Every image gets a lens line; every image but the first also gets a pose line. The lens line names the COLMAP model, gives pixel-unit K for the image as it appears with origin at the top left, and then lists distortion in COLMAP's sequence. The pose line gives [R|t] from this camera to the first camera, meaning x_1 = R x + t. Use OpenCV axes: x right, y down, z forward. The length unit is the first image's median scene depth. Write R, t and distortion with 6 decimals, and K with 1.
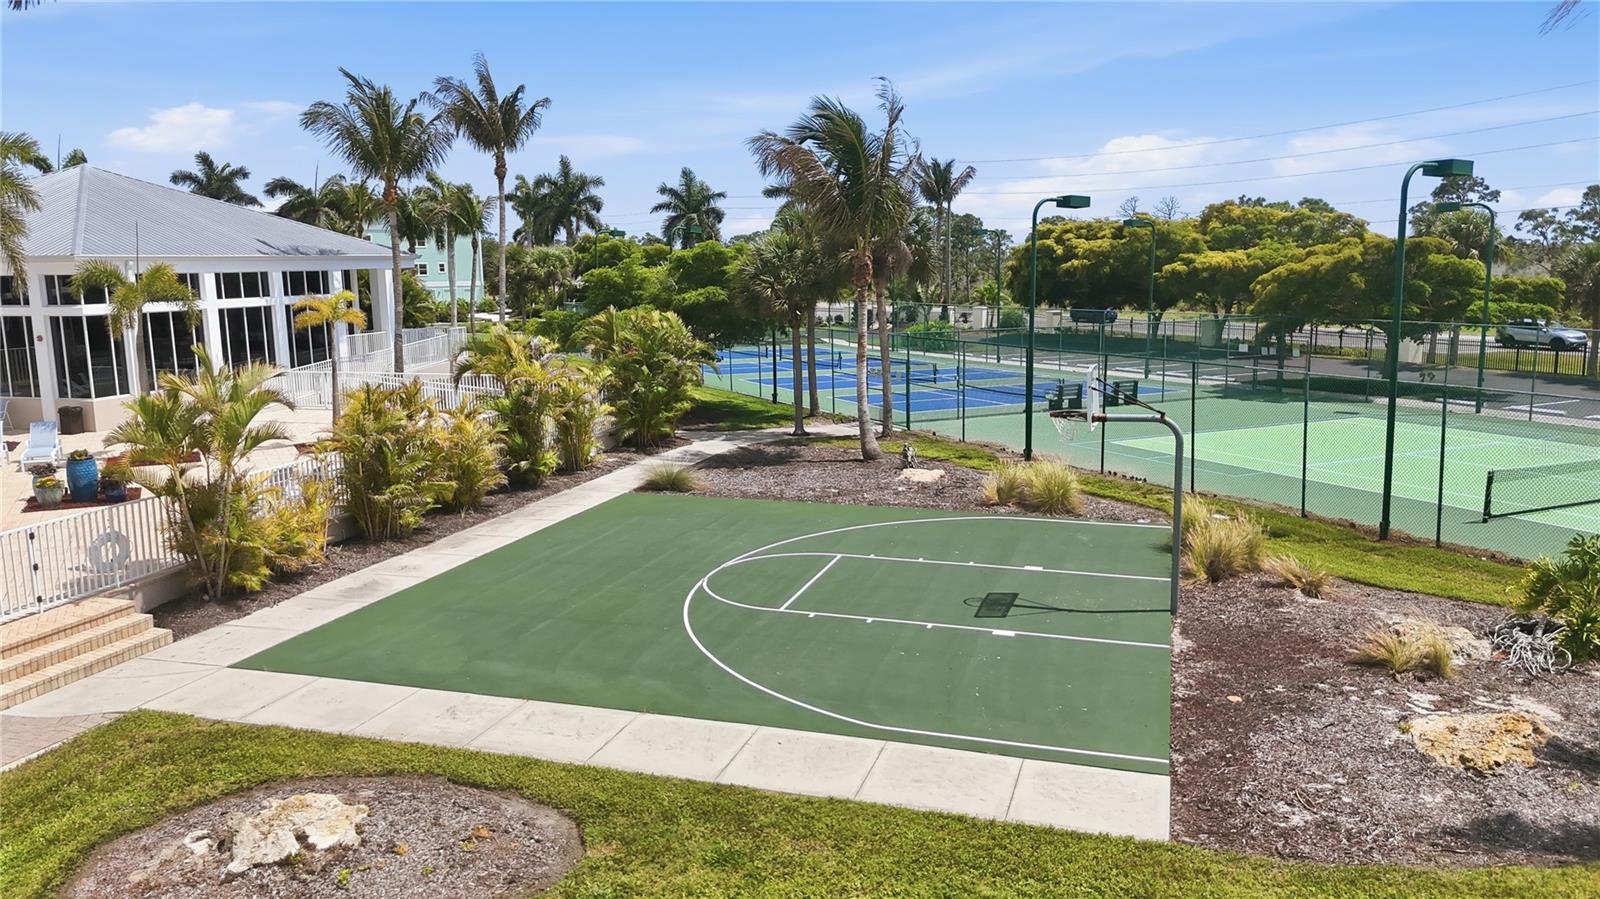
lens RADIAL K [[1179.4, 0, 800.0], [0, 1179.4, 449.5], [0, 0, 1]] dist [0.086488, -0.087562]
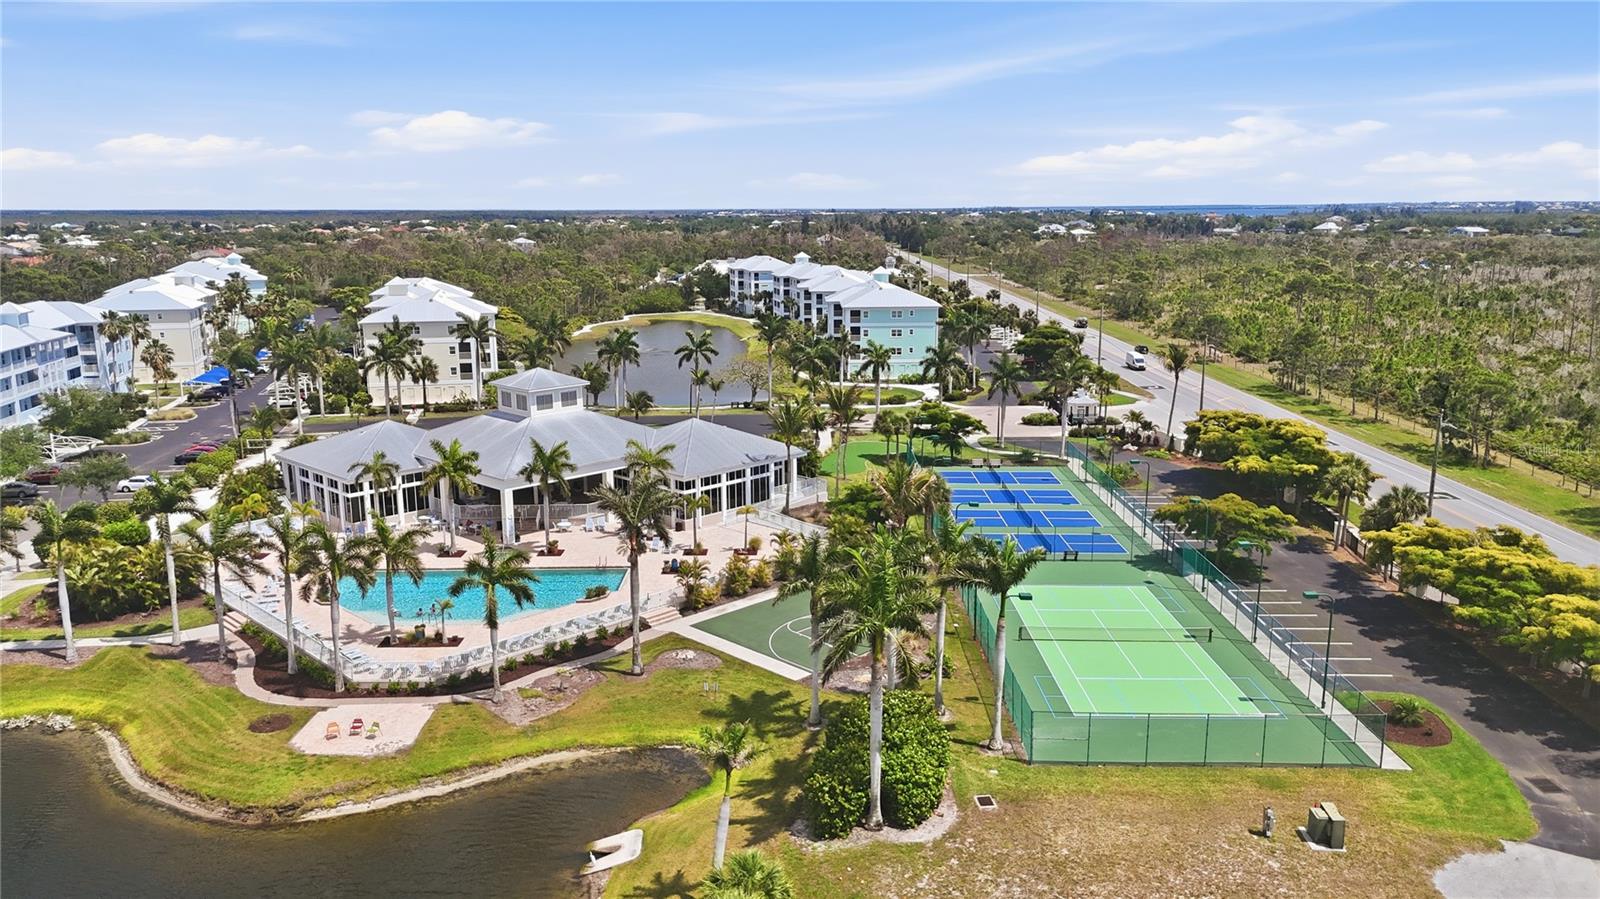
lens RADIAL K [[1179.4, 0, 800.0], [0, 1179.4, 449.5], [0, 0, 1]] dist [0.086488, -0.087562]
pose [[0.886355, 0.105582, -0.450807, 0.876716], [-0.084118, 0.994170, 0.067453, -0.387805], [0.455301, -0.021866, 0.890069, -1.339144]]
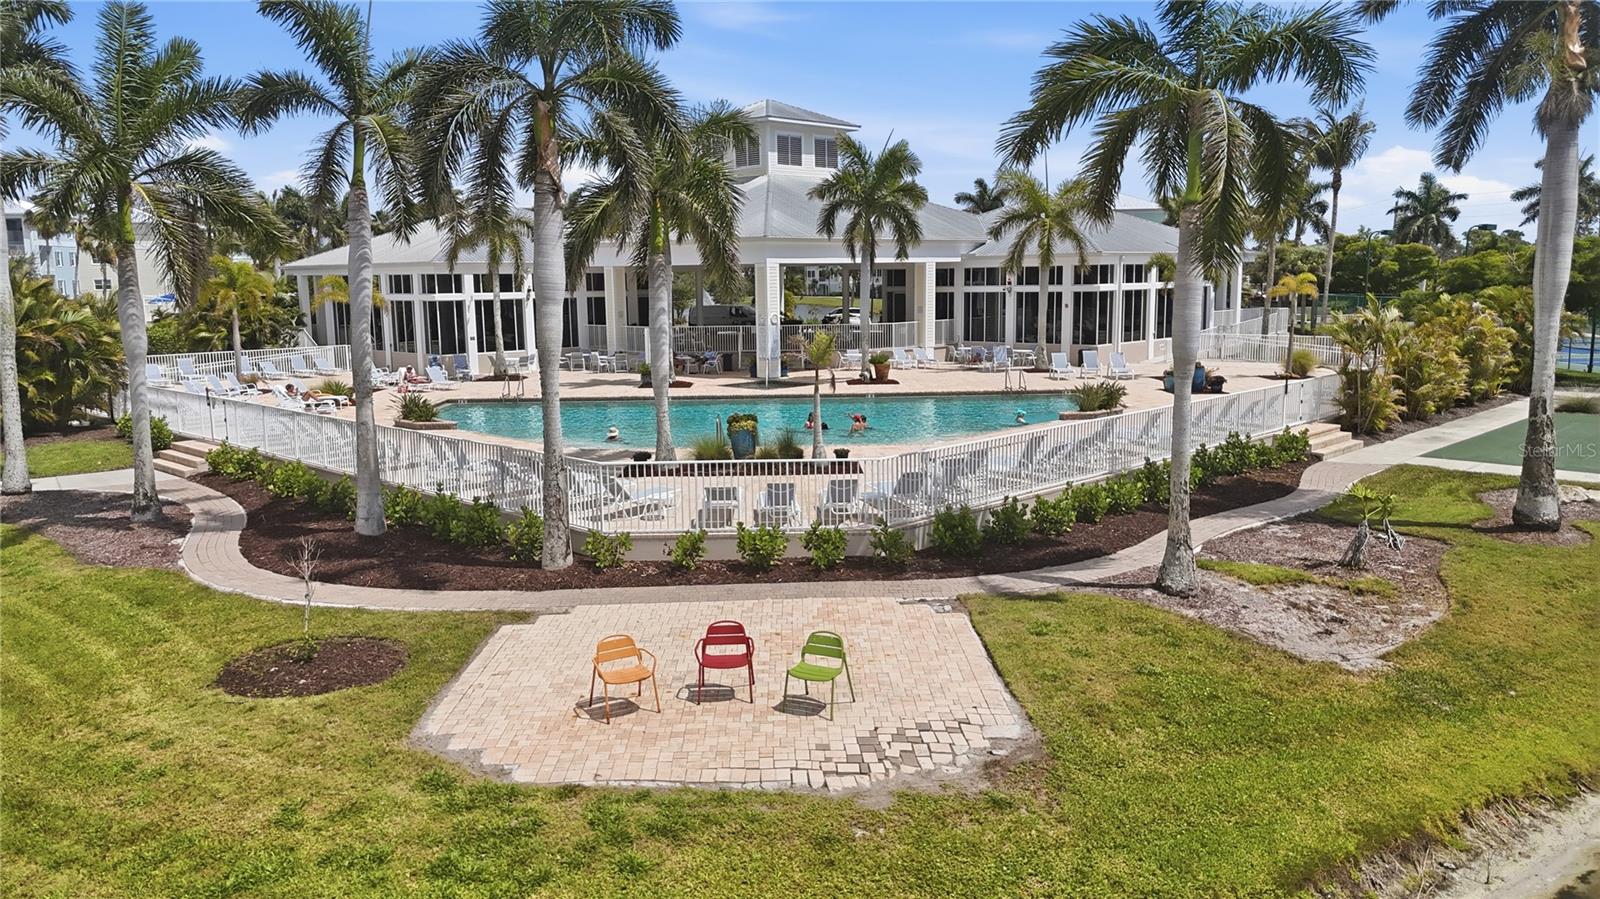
lens RADIAL K [[1179.4, 0, 800.0], [0, 1179.4, 449.5], [0, 0, 1]] dist [0.086488, -0.087562]
pose [[0.889952, 0.072089, -0.450320, -0.198013], [-0.074836, 0.997127, 0.011728, 0.088568], [0.449872, 0.023263, 0.892790, -0.458394]]
